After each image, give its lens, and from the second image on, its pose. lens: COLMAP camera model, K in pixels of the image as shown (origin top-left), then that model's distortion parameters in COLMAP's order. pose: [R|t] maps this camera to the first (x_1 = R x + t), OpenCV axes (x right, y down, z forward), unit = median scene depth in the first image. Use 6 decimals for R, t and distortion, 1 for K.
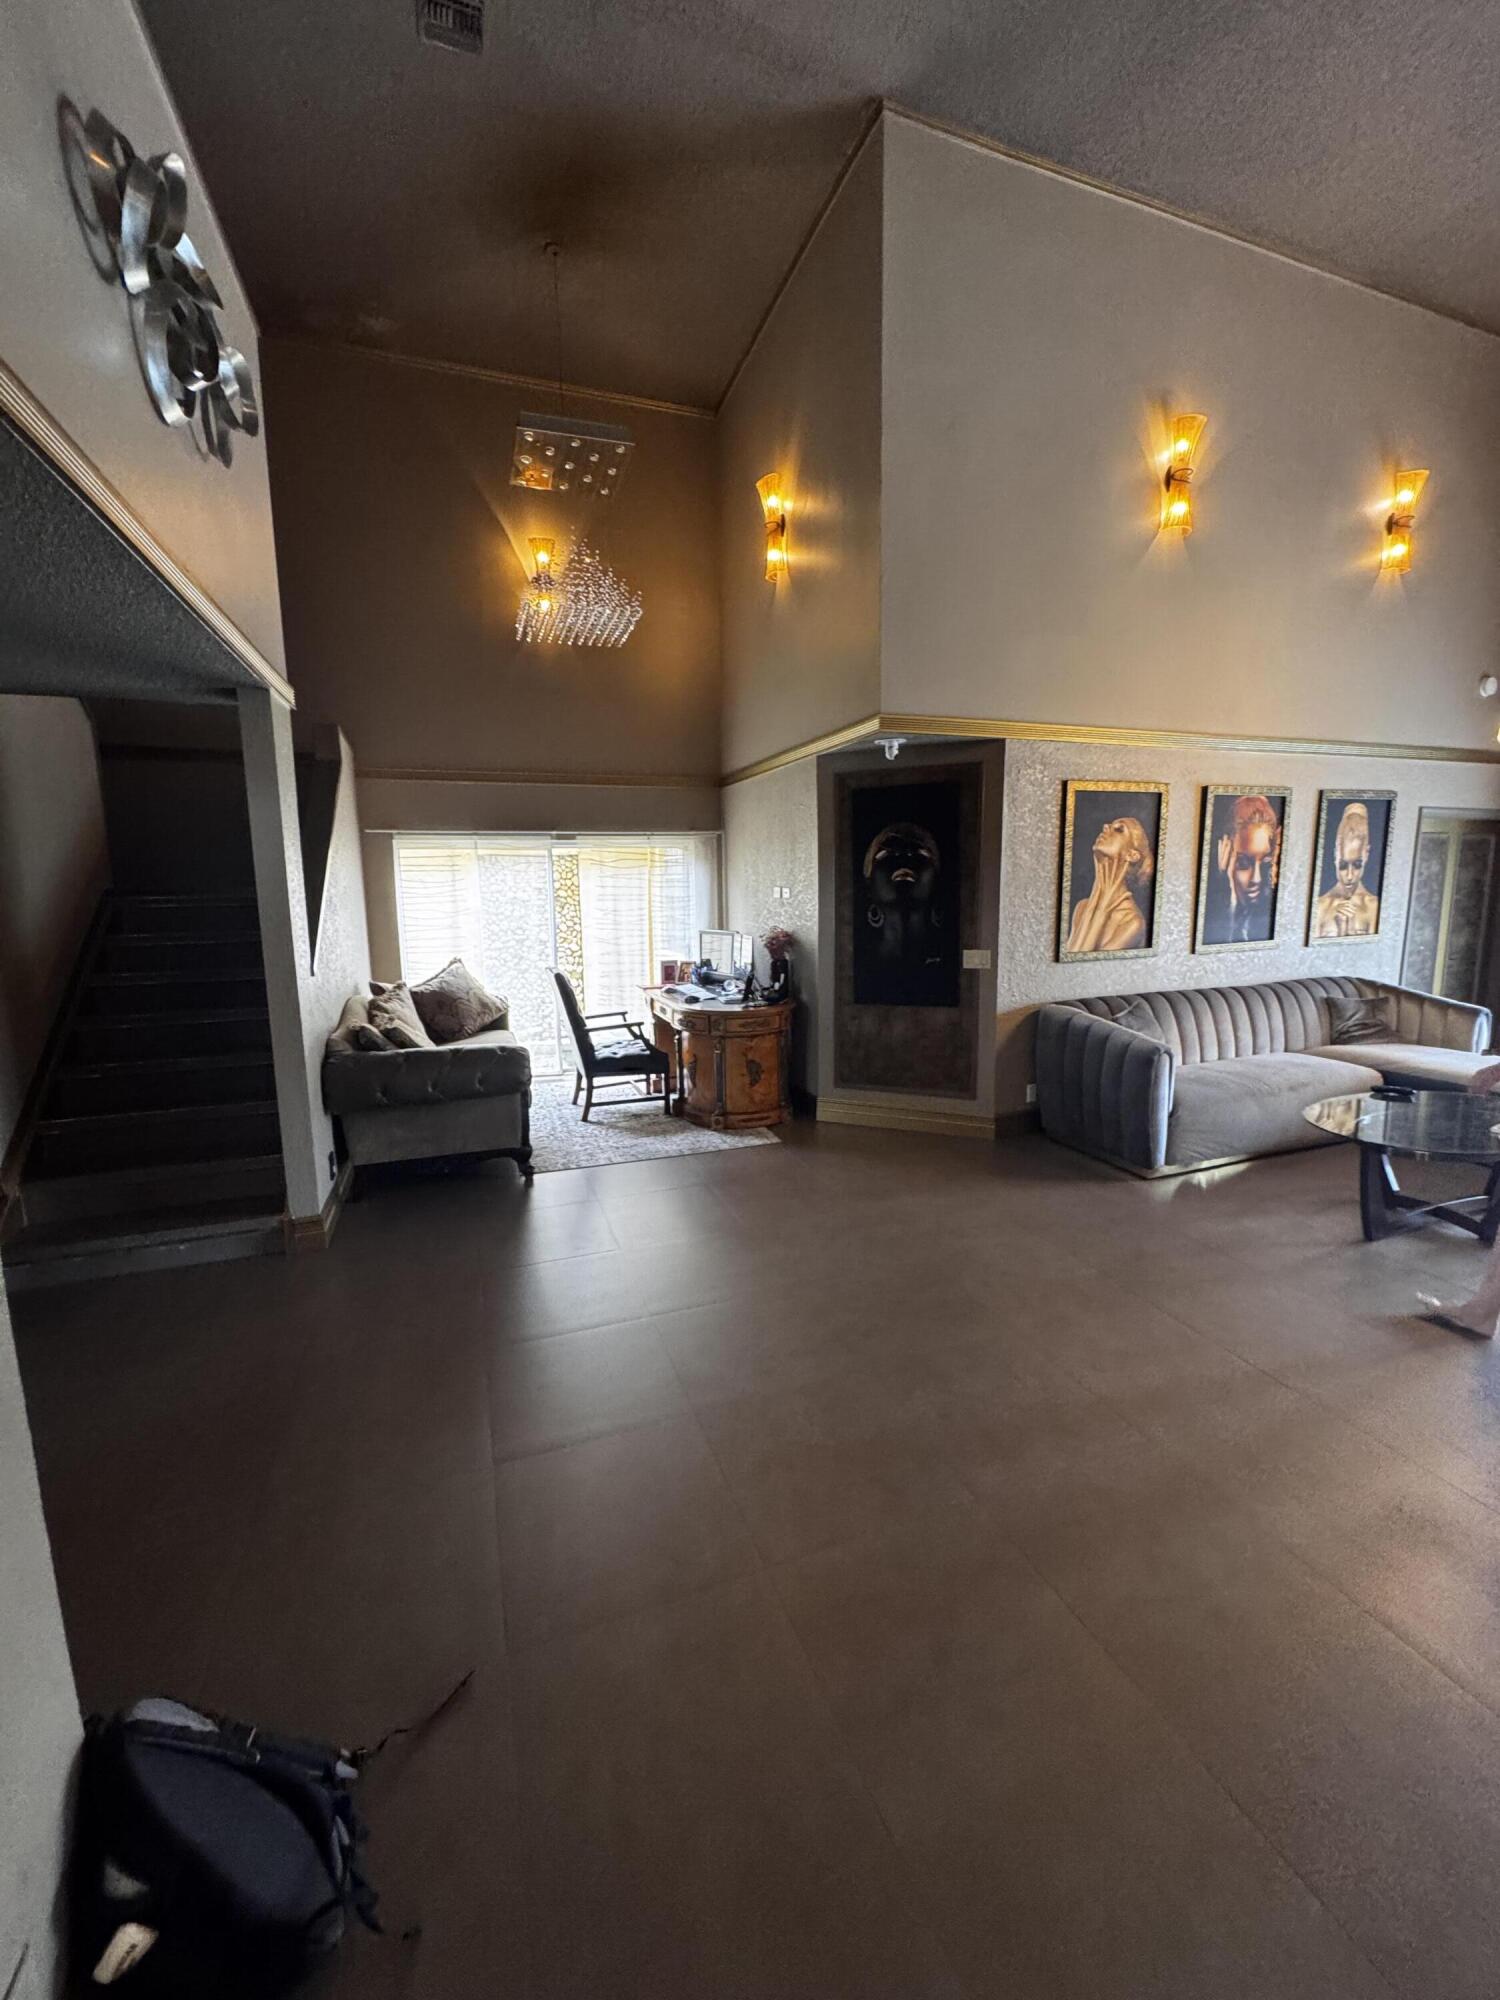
lens RADIAL K [[802.7, 0, 753.6], [0, 802.7, 996.0], [0, 0, 1]] dist [-0.001050, -0.000085]
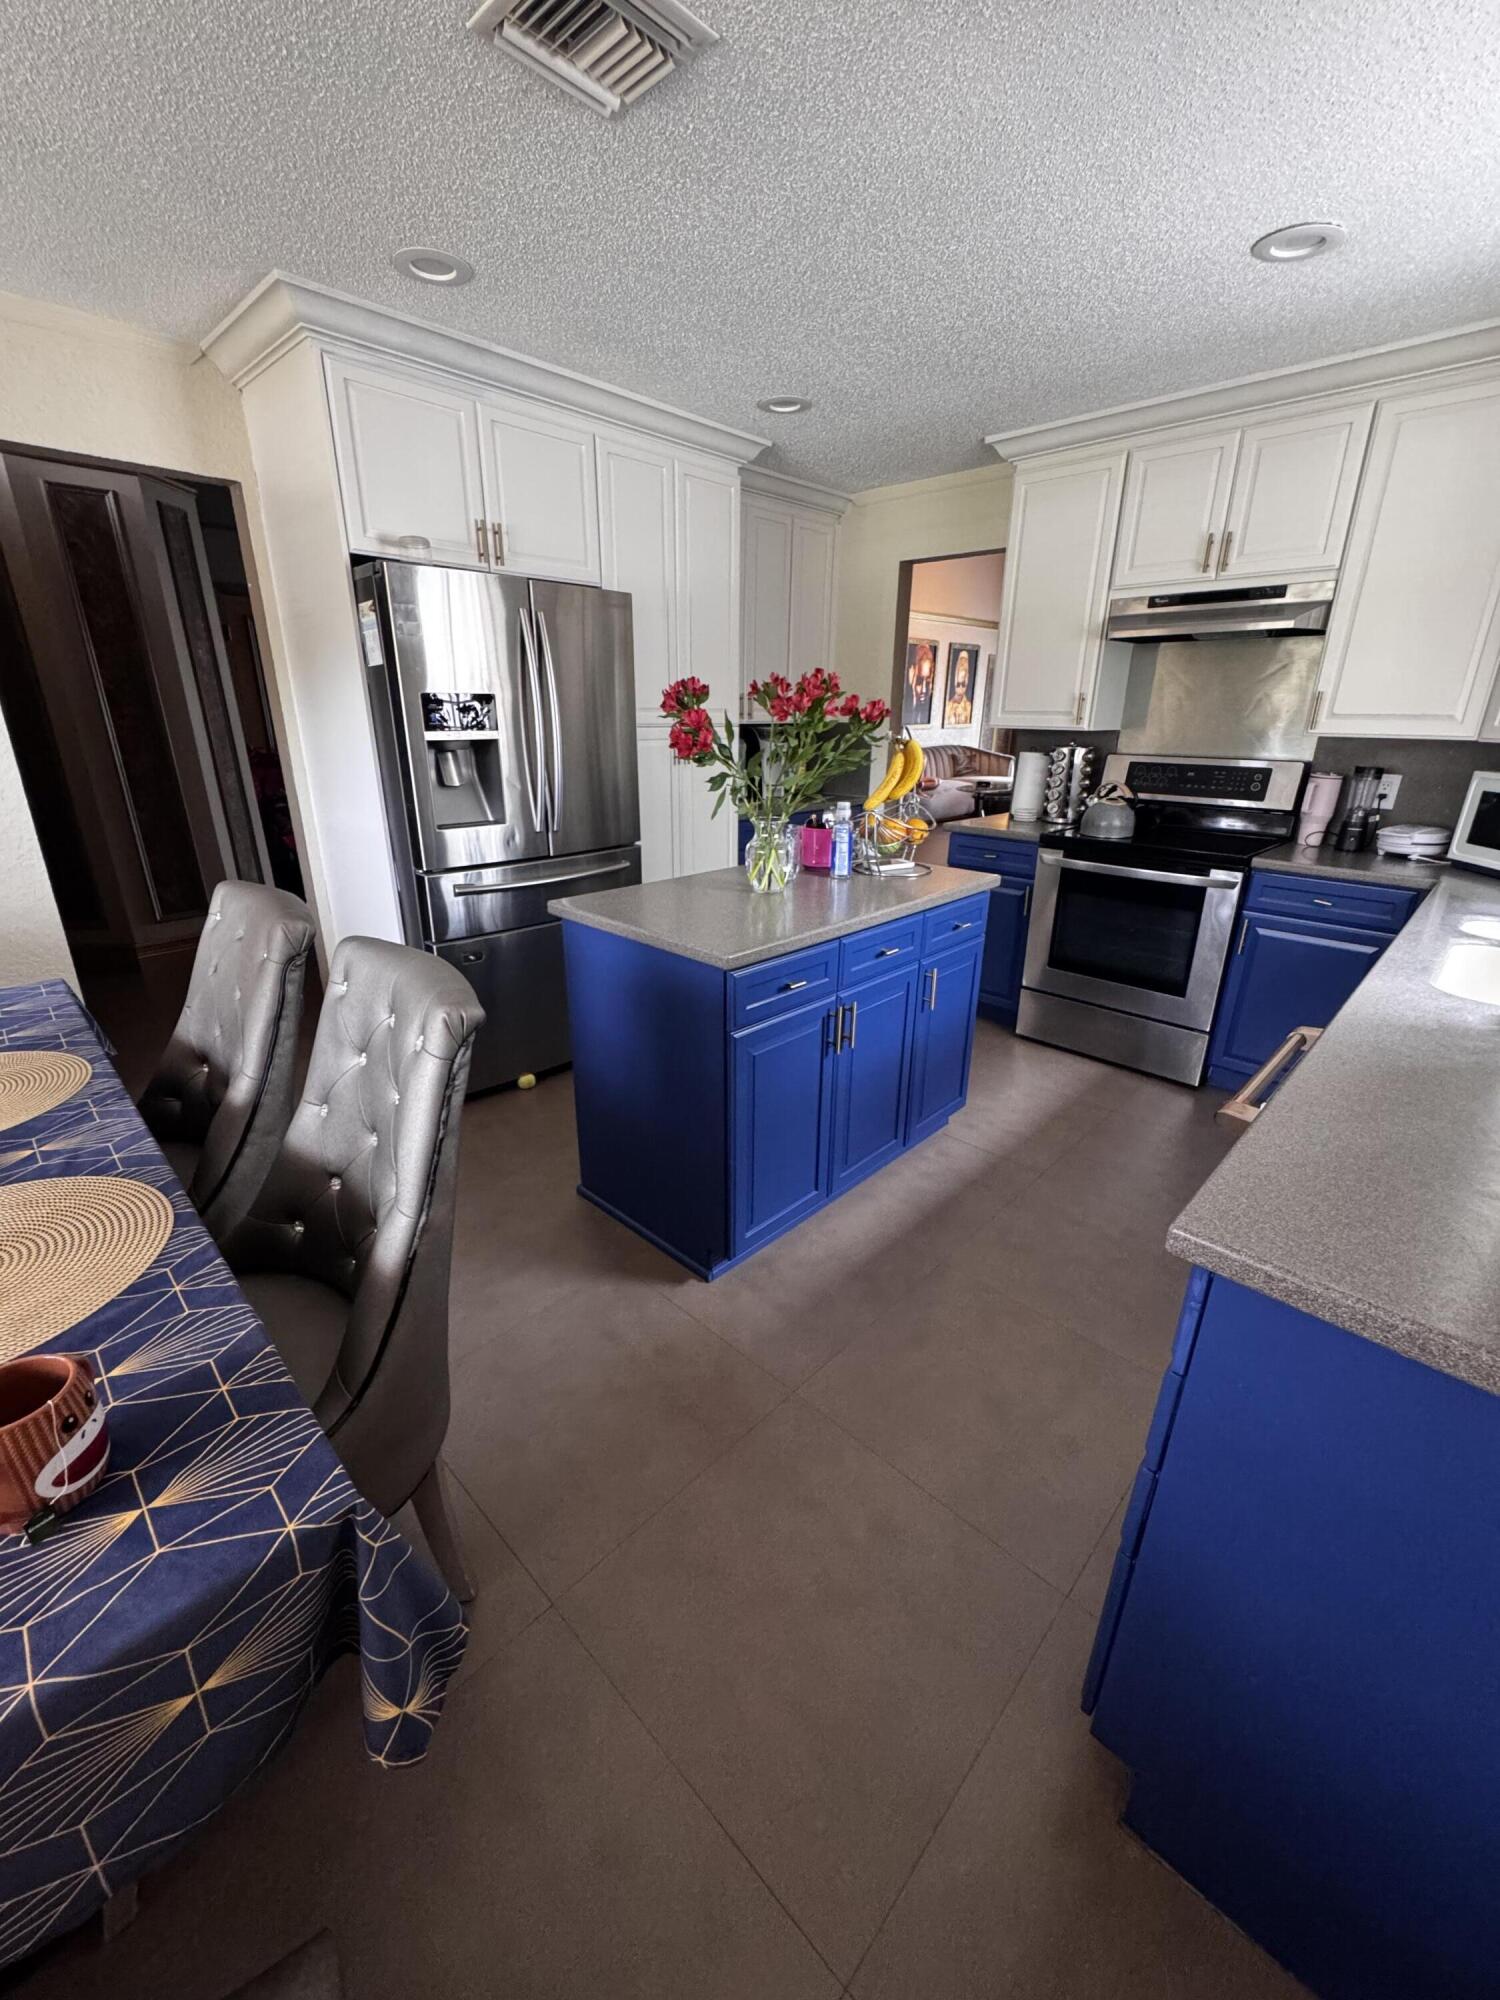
lens RADIAL K [[802.7, 0, 750.7], [0, 802.7, 1003.9], [0, 0, 1]] dist [-0.001050, -0.000085]
pose [[0.896779, -0.134561, 0.421521, -0.651878], [0.047687, 0.976480, 0.210266, 0.162175], [-0.439901, -0.168461, 0.882104, -0.637973]]
